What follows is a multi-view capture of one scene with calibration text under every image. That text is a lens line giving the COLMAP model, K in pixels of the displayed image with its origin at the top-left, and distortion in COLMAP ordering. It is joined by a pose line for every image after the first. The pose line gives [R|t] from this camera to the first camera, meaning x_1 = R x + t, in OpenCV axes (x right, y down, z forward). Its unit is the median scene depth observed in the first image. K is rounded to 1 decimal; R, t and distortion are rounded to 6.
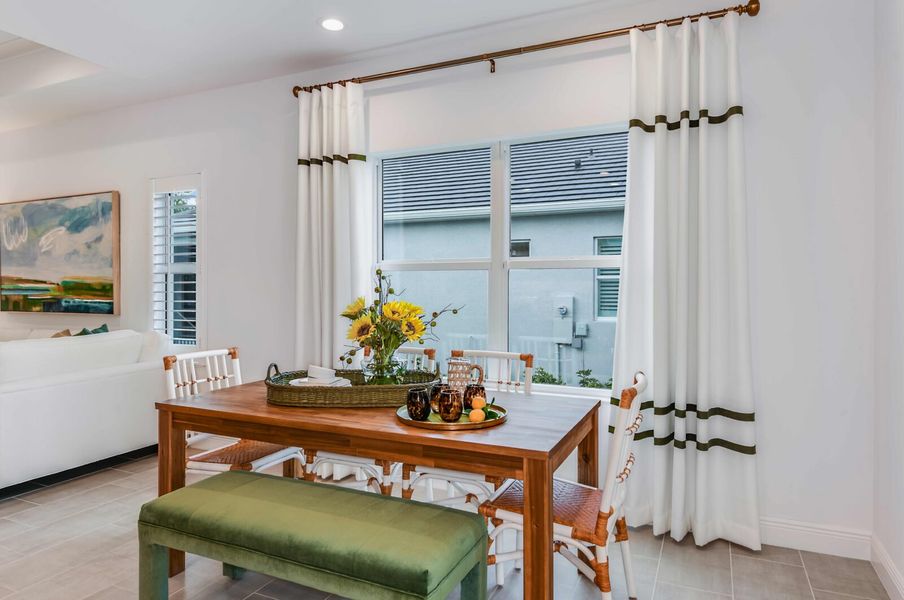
lens RADIAL K [[553.3, 0, 452.4], [0, 553.3, 289.4], [0, 0, 1]] dist [0.019270, -0.000464]
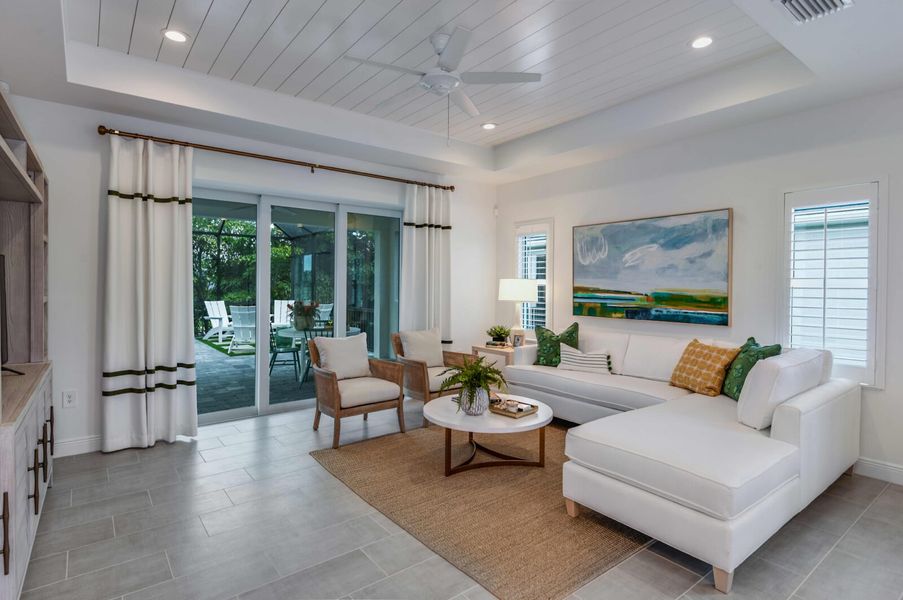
lens RADIAL K [[463.0, 0, 447.7], [0, 463.0, 288.2], [0, 0, 1]] dist [0.006052, -0.000103]
pose [[0.883910, 0.010907, -0.467530, -0.860676], [-0.009000, 0.999940, 0.006313, -0.035196], [0.467571, -0.001372, 0.883955, -0.023270]]
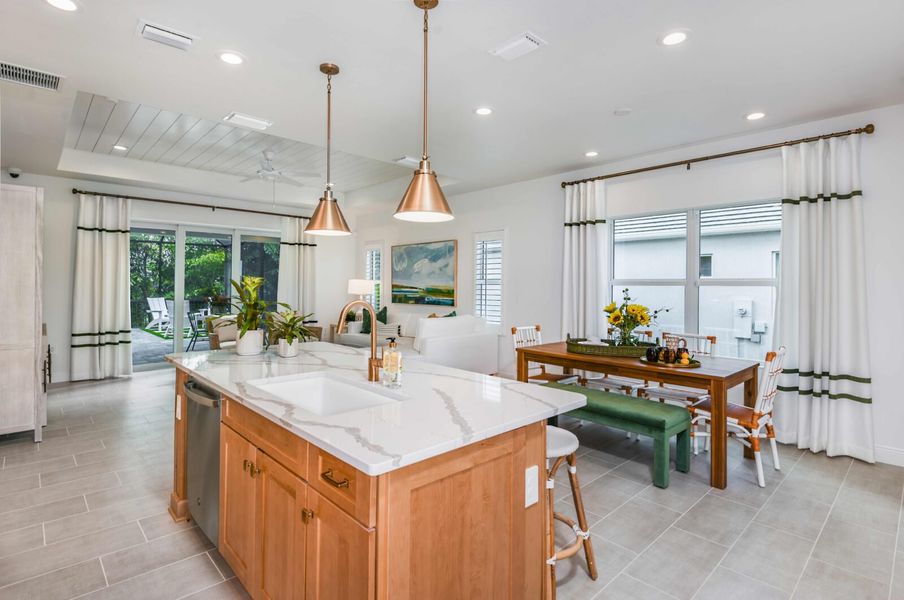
lens RADIAL K [[445.4, 0, 452.4], [0, 445.4, 282.5], [0, 0, 1]] dist [-0.000732, -0.001064]
pose [[0.927754, 0.005599, -0.373151, -0.079268], [-0.010966, 0.999865, -0.012262, -0.020709], [0.373032, 0.015468, 0.927690, -0.484990]]
